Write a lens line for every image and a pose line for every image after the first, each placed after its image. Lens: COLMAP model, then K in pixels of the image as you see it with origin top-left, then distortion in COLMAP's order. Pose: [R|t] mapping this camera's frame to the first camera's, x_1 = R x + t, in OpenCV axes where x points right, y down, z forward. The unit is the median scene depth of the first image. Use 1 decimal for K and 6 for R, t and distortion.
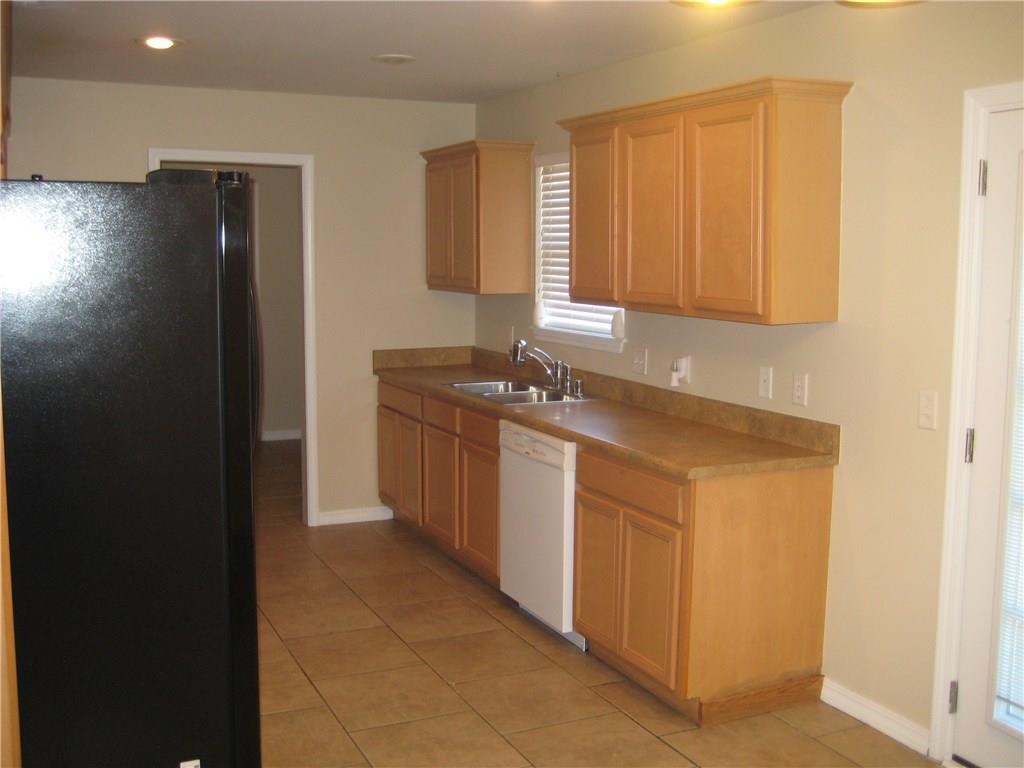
lens RADIAL K [[1052.9, 0, 504.9], [0, 1052.9, 383.3], [0, 0, 1]] dist [-0.135953, 0.007437]
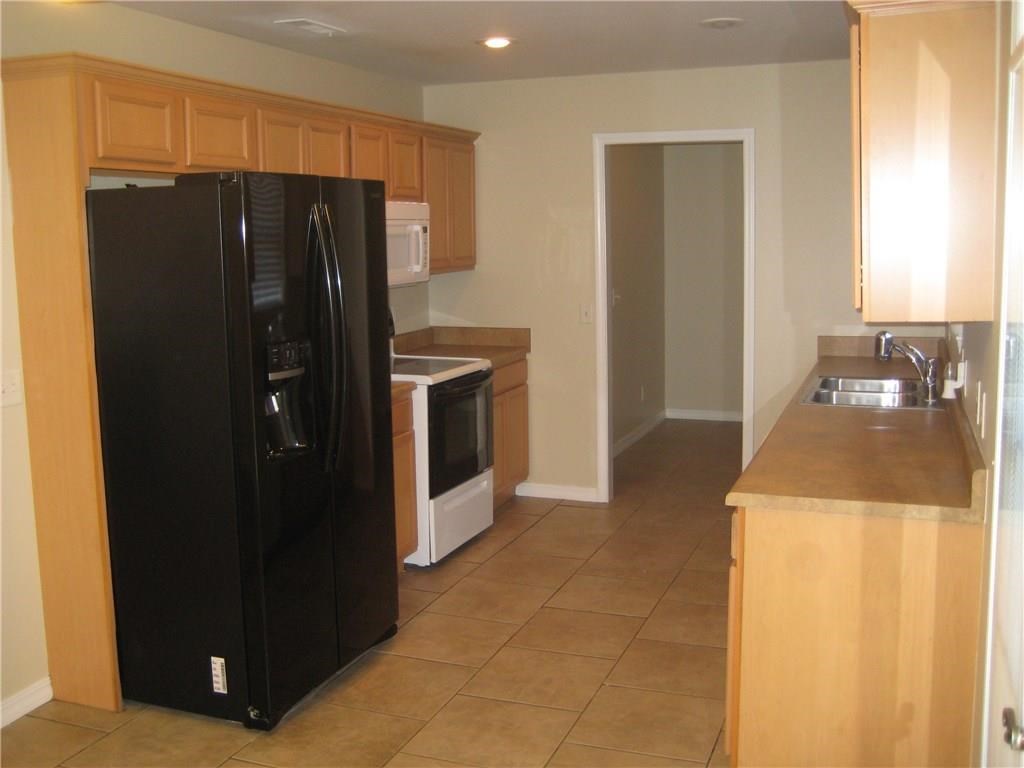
lens RADIAL K [[1052.9, 0, 504.9], [0, 1052.9, 383.3], [0, 0, 1]] dist [-0.135953, 0.007437]
pose [[0.689702, 0.081447, -0.719498, 0.486335], [-0.064741, 0.996610, 0.050756, -0.025924], [0.721193, 0.011575, 0.692637, 0.238000]]
